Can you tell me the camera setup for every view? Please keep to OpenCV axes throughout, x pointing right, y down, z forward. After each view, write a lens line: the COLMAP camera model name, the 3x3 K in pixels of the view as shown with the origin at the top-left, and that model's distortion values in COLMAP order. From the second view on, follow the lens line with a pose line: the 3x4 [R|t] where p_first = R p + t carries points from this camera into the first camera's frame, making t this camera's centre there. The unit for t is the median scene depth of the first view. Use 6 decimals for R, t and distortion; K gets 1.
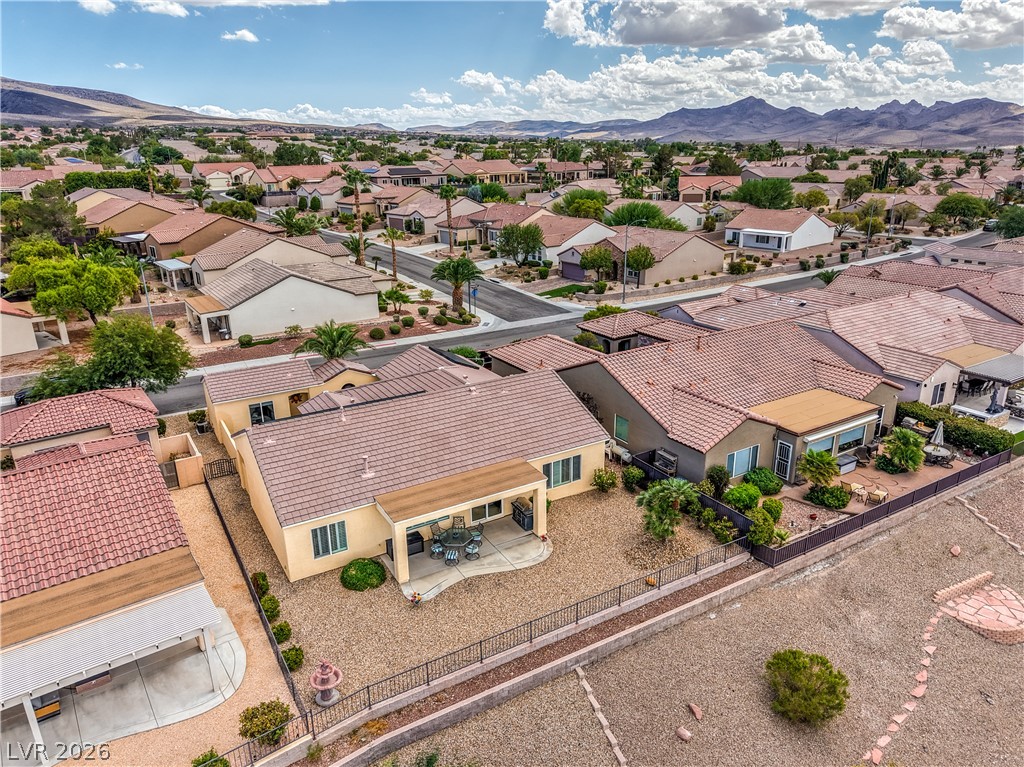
lens RADIAL K [[700.4, 0, 512.8], [0, 700.4, 377.7], [0, 0, 1]] dist [0.039591, -0.039379]
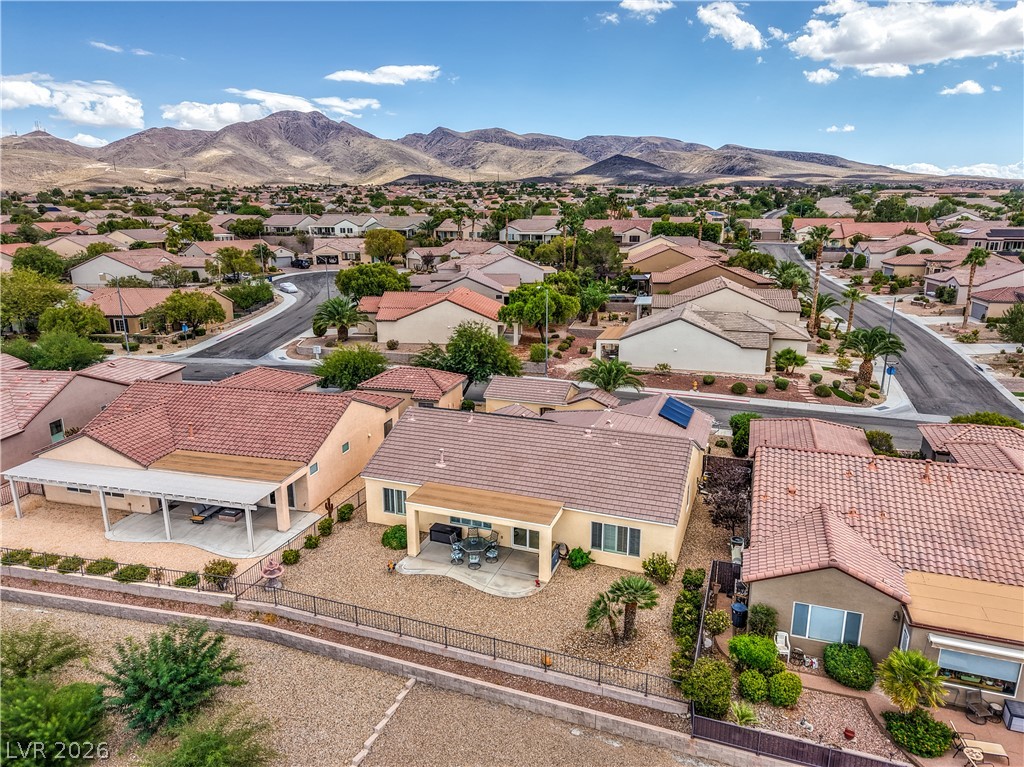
lens RADIAL K [[686.6, 0, 508.5], [0, 686.6, 383.9], [0, 0, 1]] dist [0.035601, -0.031183]
pose [[0.623958, 0.208067, -0.753249, 0.628846], [-0.253735, 0.965619, 0.056547, -0.079835], [0.739118, 0.155843, 0.655300, 0.258470]]
